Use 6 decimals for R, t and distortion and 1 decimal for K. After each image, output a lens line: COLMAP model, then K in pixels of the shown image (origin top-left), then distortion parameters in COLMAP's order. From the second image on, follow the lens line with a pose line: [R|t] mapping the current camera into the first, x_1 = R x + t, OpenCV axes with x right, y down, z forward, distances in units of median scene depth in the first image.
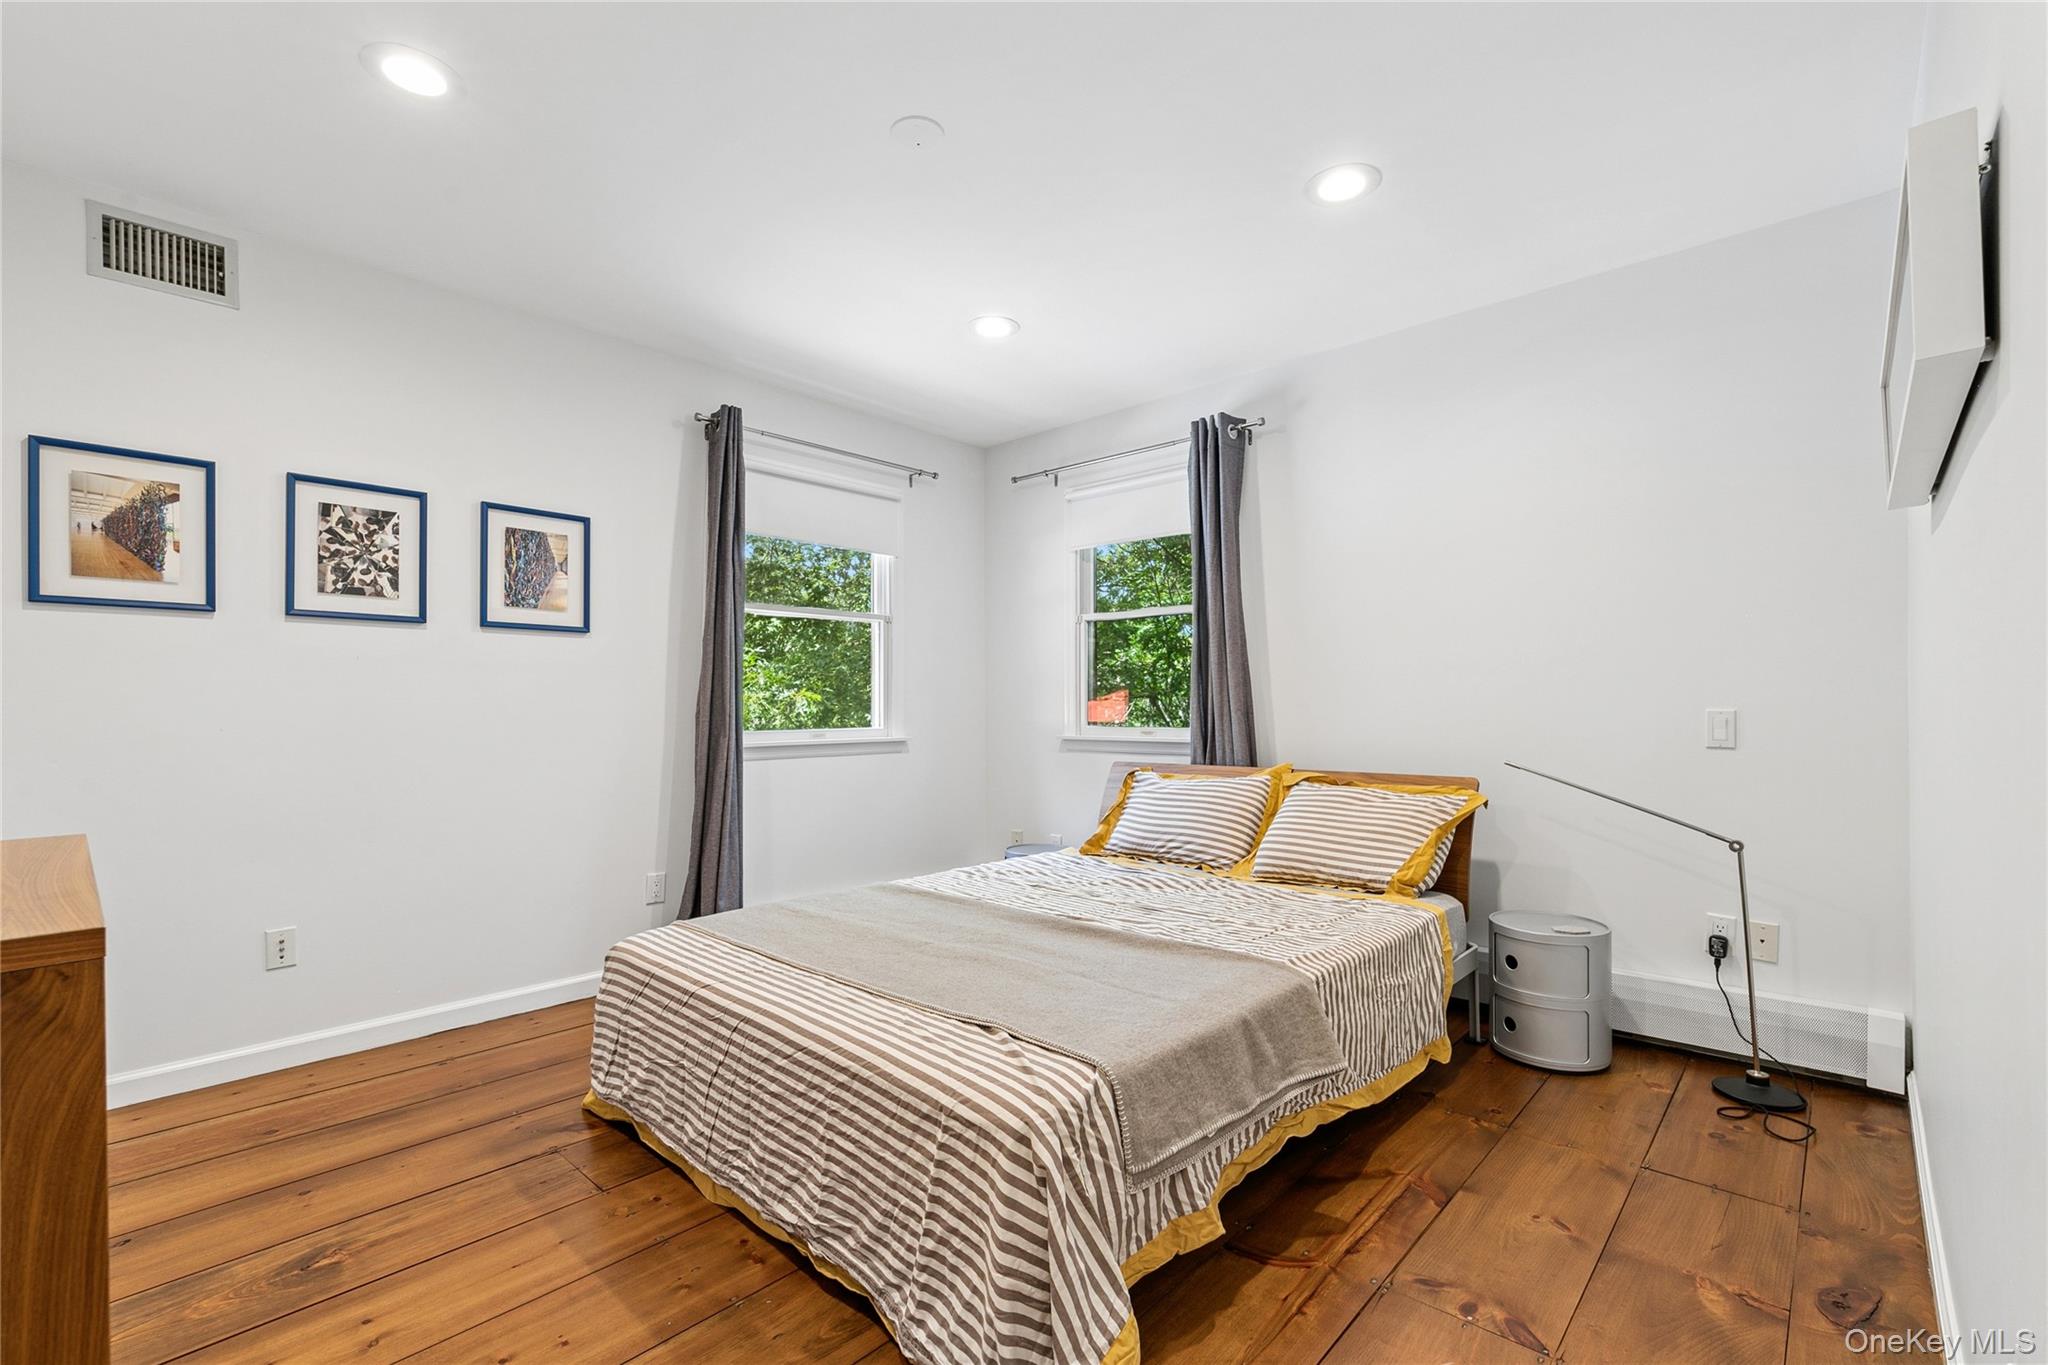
lens RADIAL K [[888.0, 0, 1033.2], [0, 888.0, 695.7], [0, 0, 1]] dist [-0.001841, 0.000143]
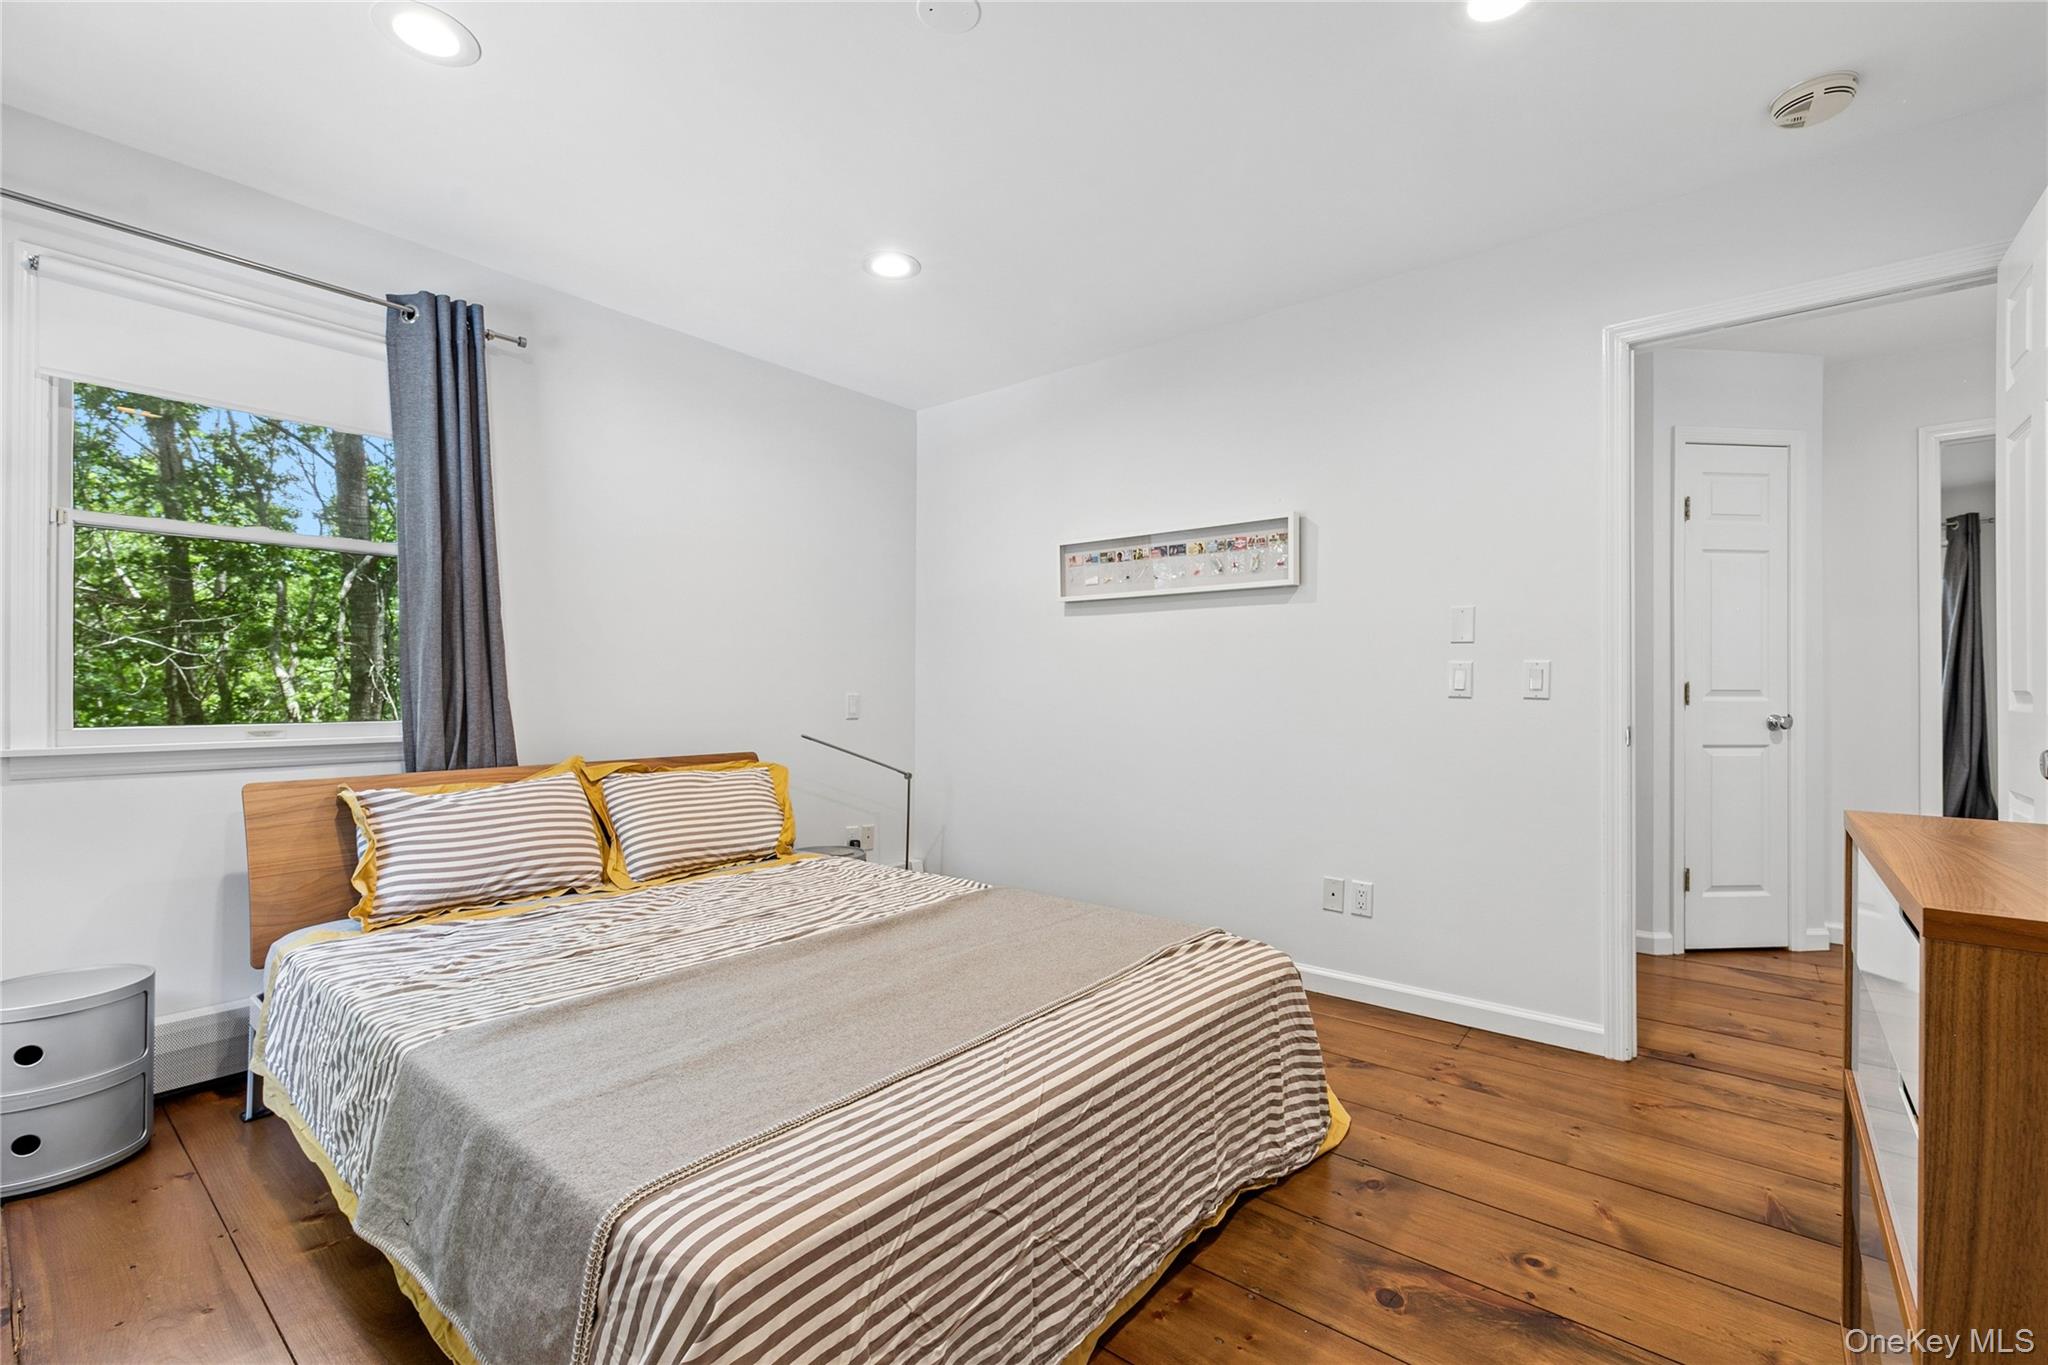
lens RADIAL K [[888.0, 0, 1034.0], [0, 888.0, 689.1], [0, 0, 1]] dist [-0.001841, 0.000143]
pose [[-0.059092, 0.004951, 0.998240, -0.774949], [-0.011756, 0.999915, -0.005655, 0.014134], [-0.998183, -0.012069, -0.059029, 0.779093]]
